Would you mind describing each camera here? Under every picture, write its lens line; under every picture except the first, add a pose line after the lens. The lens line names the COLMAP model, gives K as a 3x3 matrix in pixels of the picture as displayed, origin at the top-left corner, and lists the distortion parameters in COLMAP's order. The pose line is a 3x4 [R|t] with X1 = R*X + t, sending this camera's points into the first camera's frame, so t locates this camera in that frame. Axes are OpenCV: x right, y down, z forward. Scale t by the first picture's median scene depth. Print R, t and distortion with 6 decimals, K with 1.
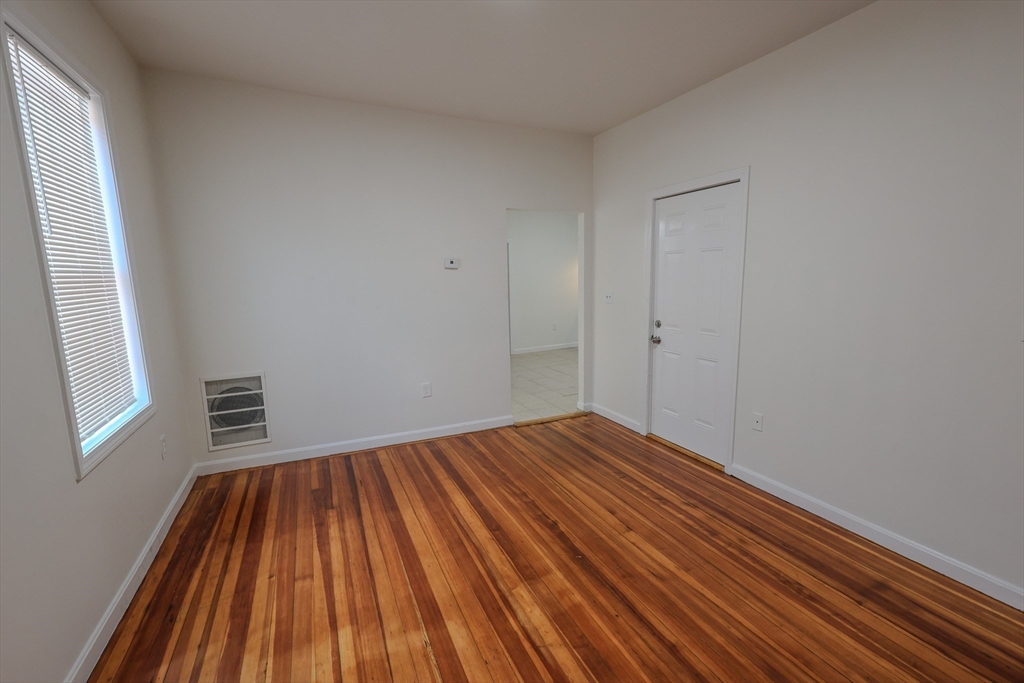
lens RADIAL K [[444.9, 0, 516.9], [0, 444.9, 339.8], [0, 0, 1]] dist [0.007509, -0.000220]
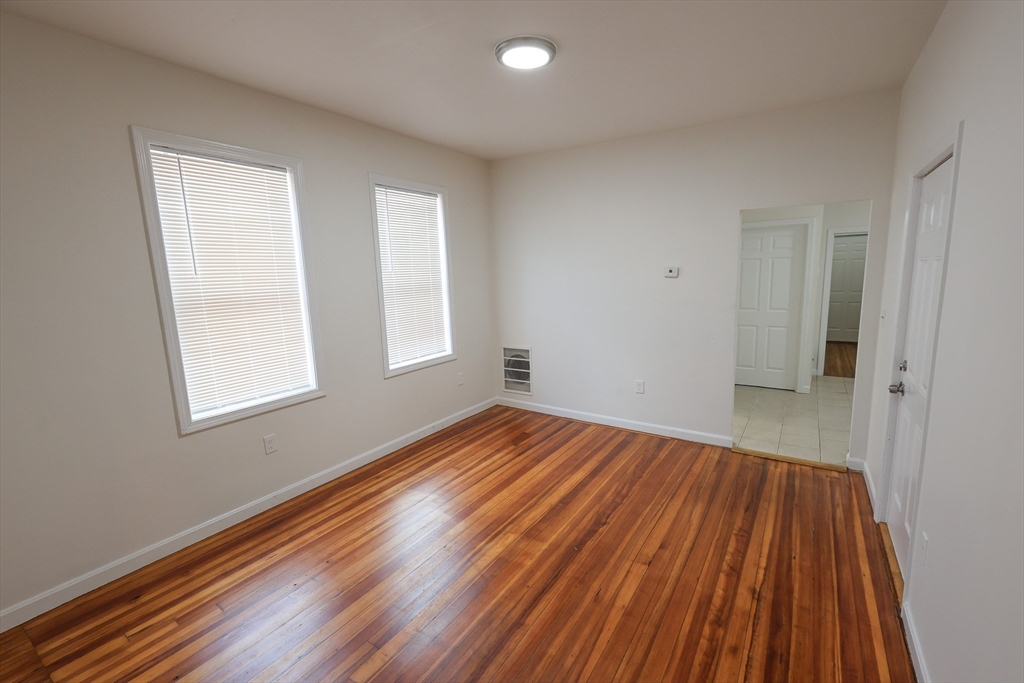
lens RADIAL K [[444.9, 0, 516.9], [0, 444.9, 339.8], [0, 0, 1]] dist [0.007509, -0.000220]
pose [[0.527245, 0.135208, -0.838887, 0.692031], [-0.108786, 0.989875, 0.091172, -0.088703], [0.842721, 0.043189, 0.536615, 0.186711]]
